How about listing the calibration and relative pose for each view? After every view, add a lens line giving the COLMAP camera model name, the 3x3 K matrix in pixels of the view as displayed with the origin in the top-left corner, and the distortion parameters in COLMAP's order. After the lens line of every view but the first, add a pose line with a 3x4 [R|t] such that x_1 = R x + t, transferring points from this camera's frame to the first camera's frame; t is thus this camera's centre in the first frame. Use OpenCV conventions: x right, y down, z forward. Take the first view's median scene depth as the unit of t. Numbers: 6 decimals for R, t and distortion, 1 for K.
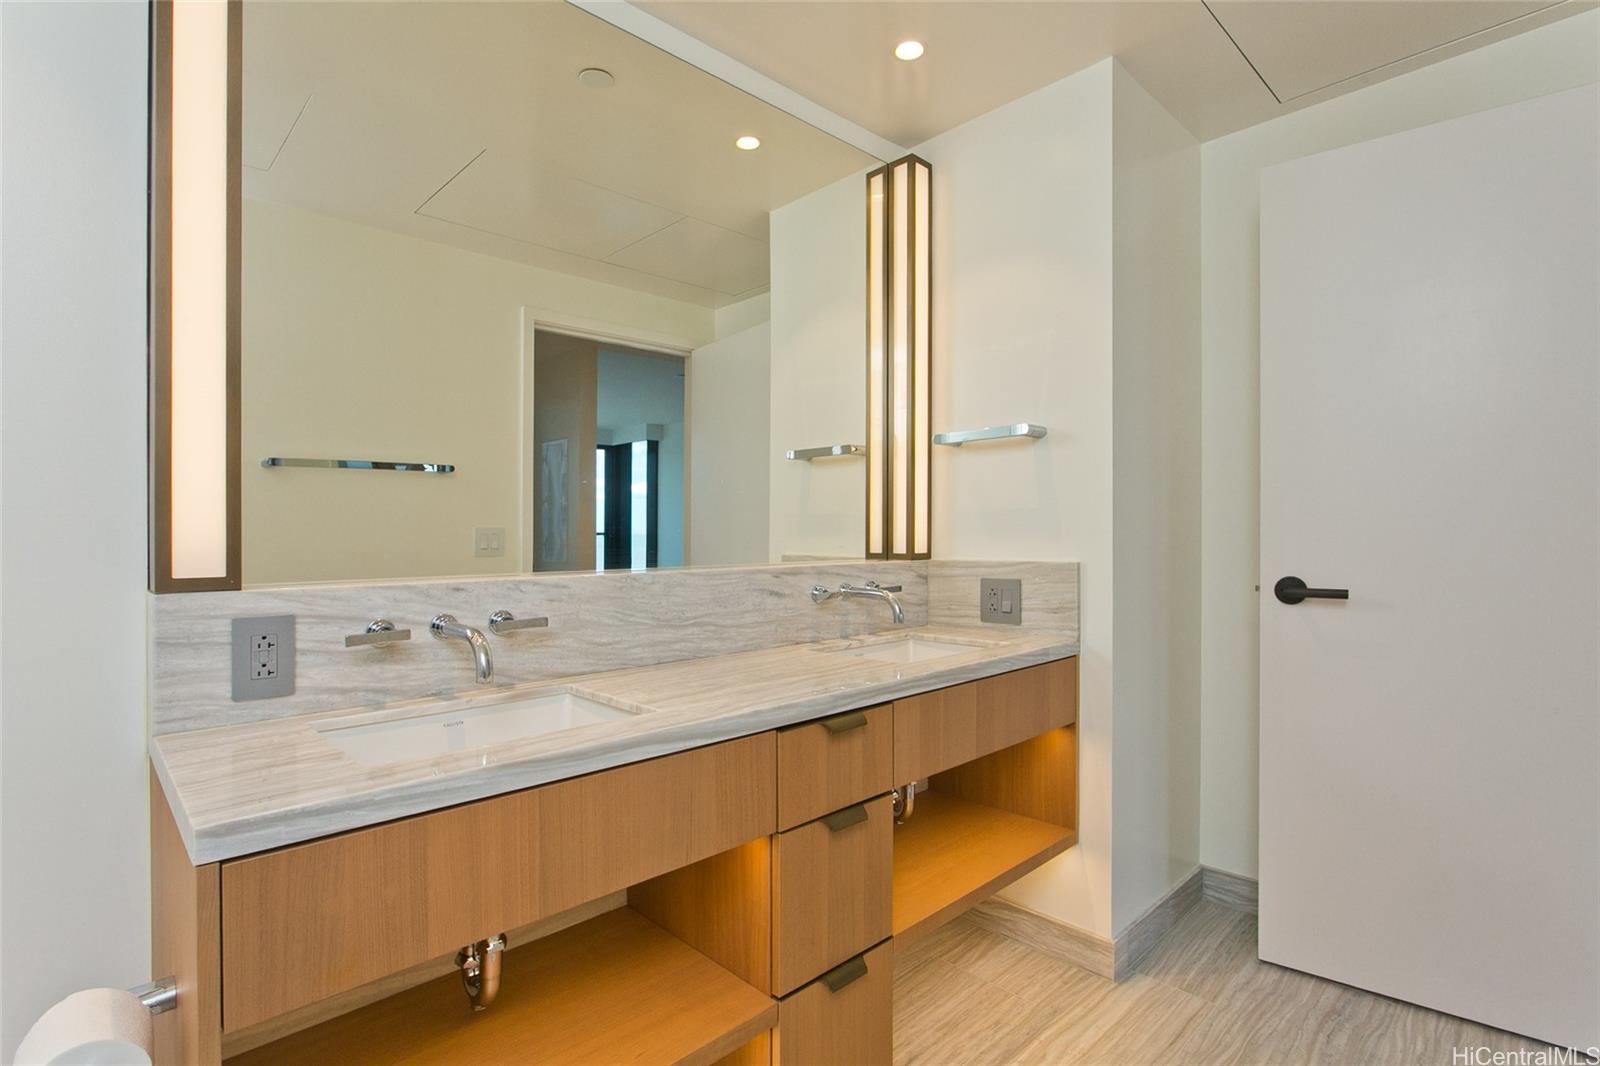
lens RADIAL K [[776.1, 0, 801.3], [0, 776.1, 539.6], [0, 0, 1]] dist [-0.002932, -0.001232]
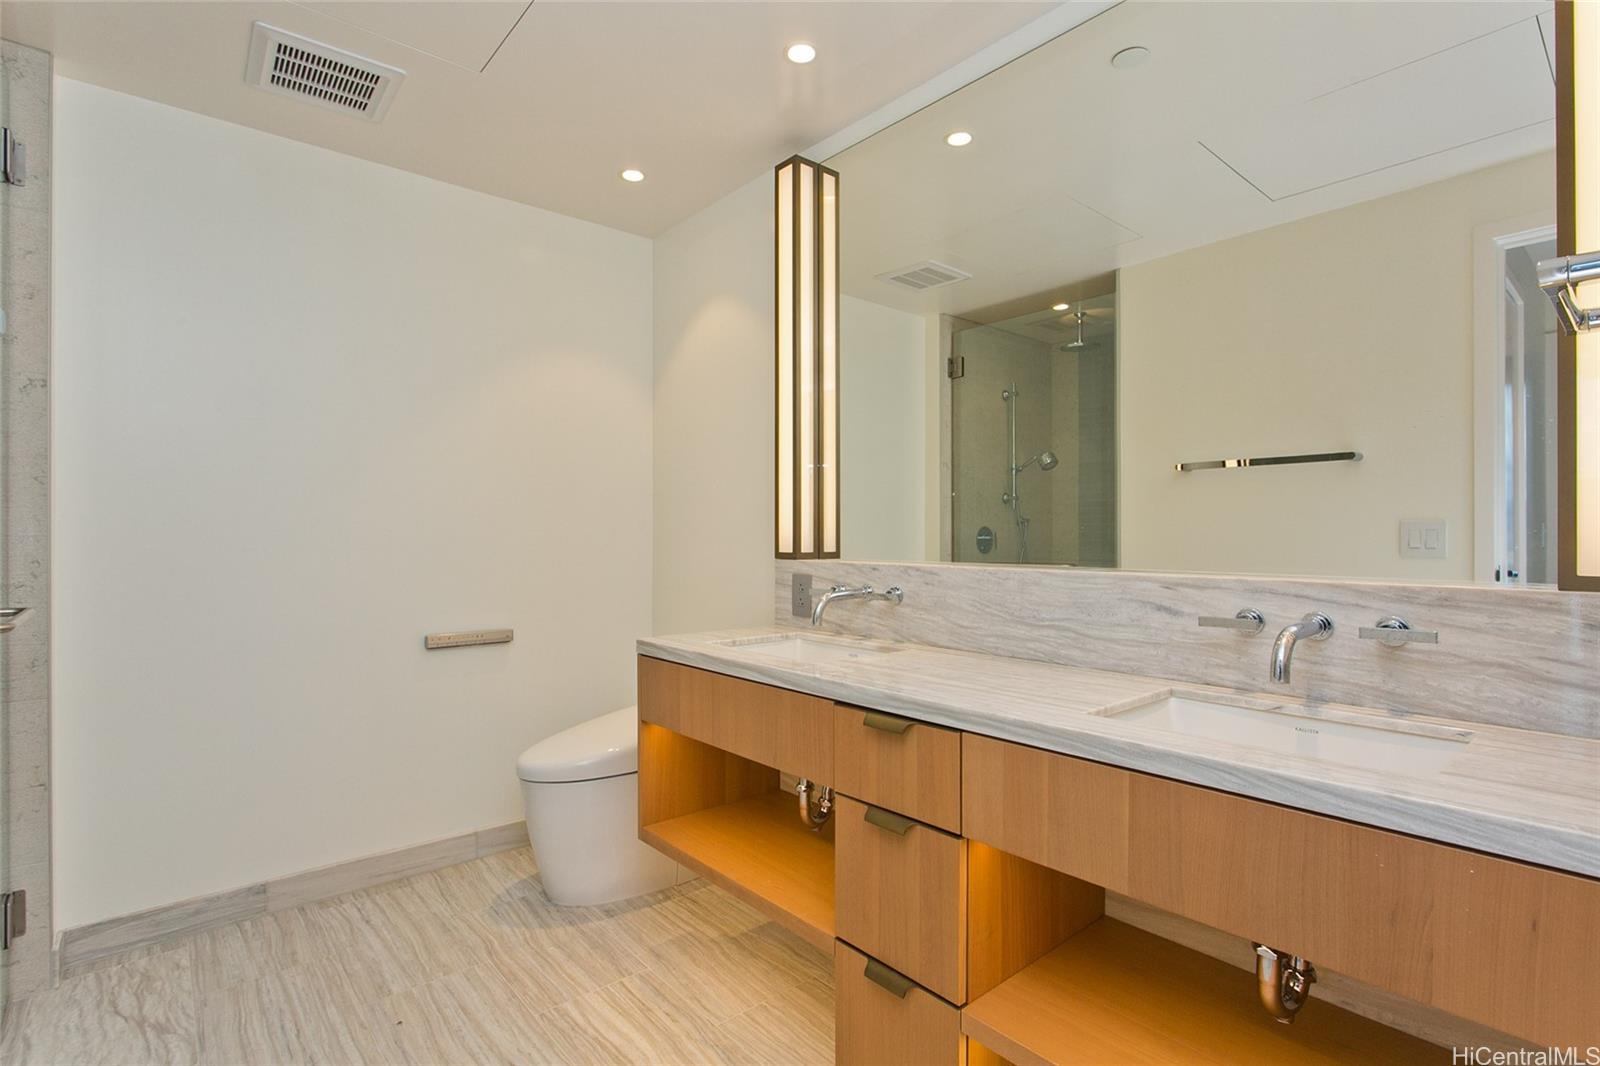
lens RADIAL K [[776.1, 0, 801.6], [0, 776.1, 526.5], [0, 0, 1]] dist [-0.002932, -0.001232]
pose [[-0.046551, -0.001797, -0.998914, 0.908803], [-0.005949, 0.999981, -0.001521, -0.011760], [0.998898, 0.005872, -0.046561, 0.807180]]
